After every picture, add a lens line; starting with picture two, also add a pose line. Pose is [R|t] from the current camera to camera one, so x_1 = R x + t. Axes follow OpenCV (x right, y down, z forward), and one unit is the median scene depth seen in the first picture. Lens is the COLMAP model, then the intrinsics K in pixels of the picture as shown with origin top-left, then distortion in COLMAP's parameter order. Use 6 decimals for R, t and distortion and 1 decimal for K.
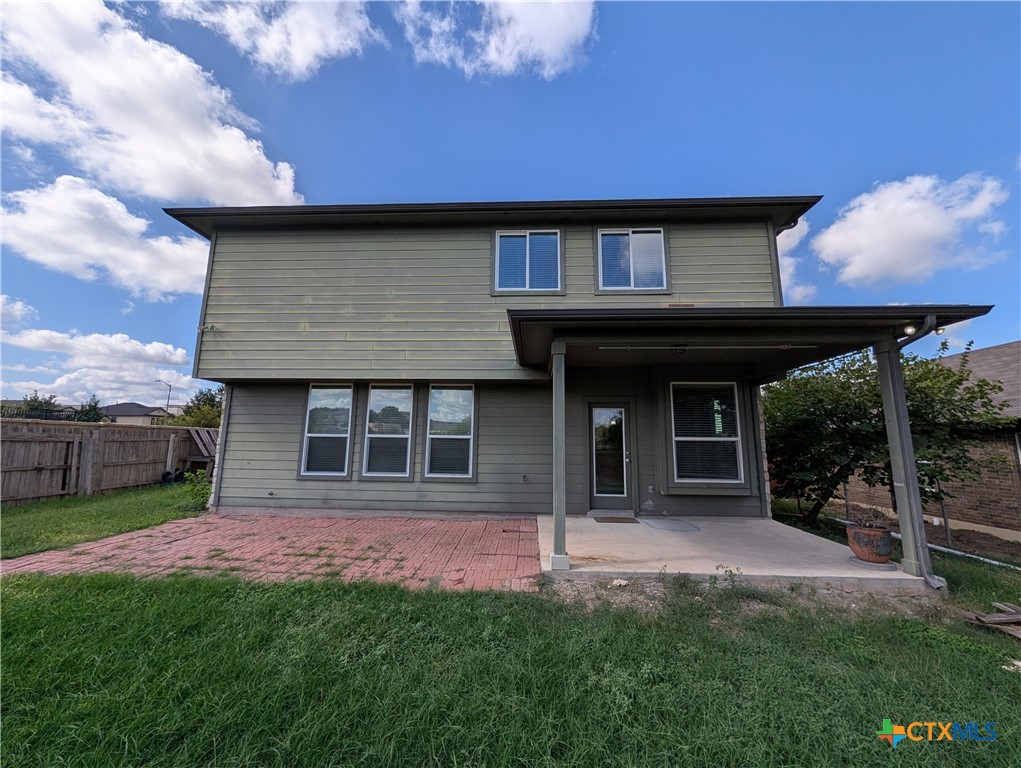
lens RADIAL K [[393.2, 0, 512.0], [0, 393.2, 381.3], [0, 0, 1]] dist [0.000712, -0.000232]
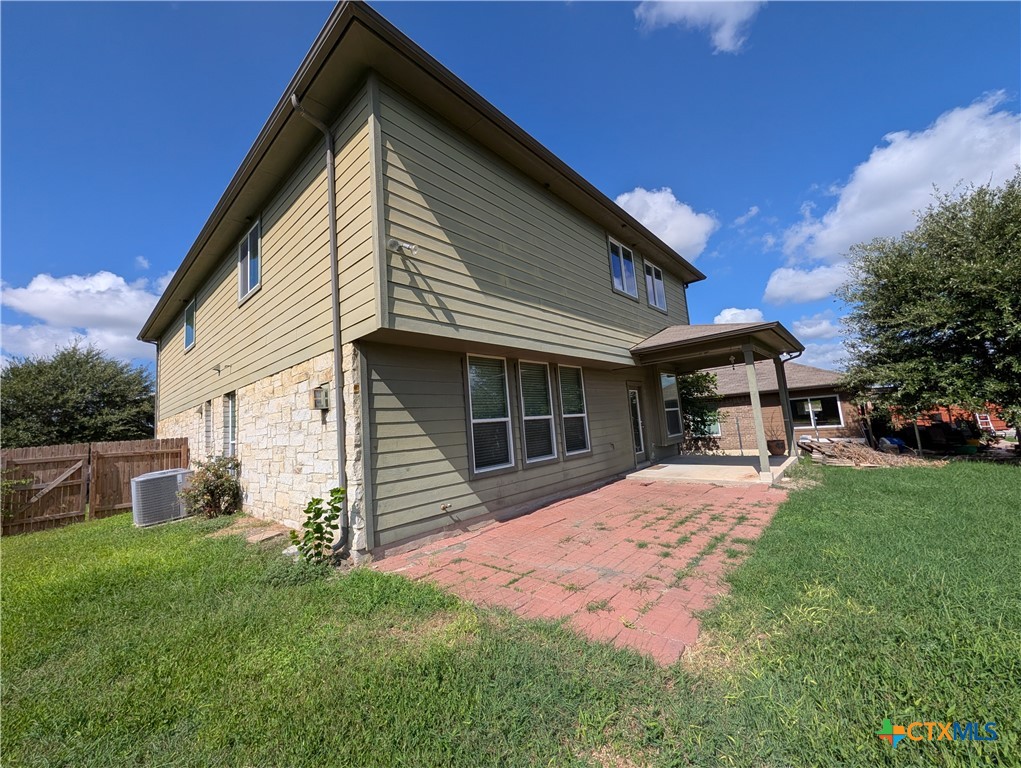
lens RADIAL K [[393.2, 0, 512.0], [0, 393.2, 381.3], [0, 0, 1]] dist [0.000712, -0.000232]
pose [[0.613372, 0.028479, 0.789281, -1.116851], [-0.042561, 0.999089, -0.002974, 0.061097], [-0.788647, -0.031768, 0.614025, 0.494526]]
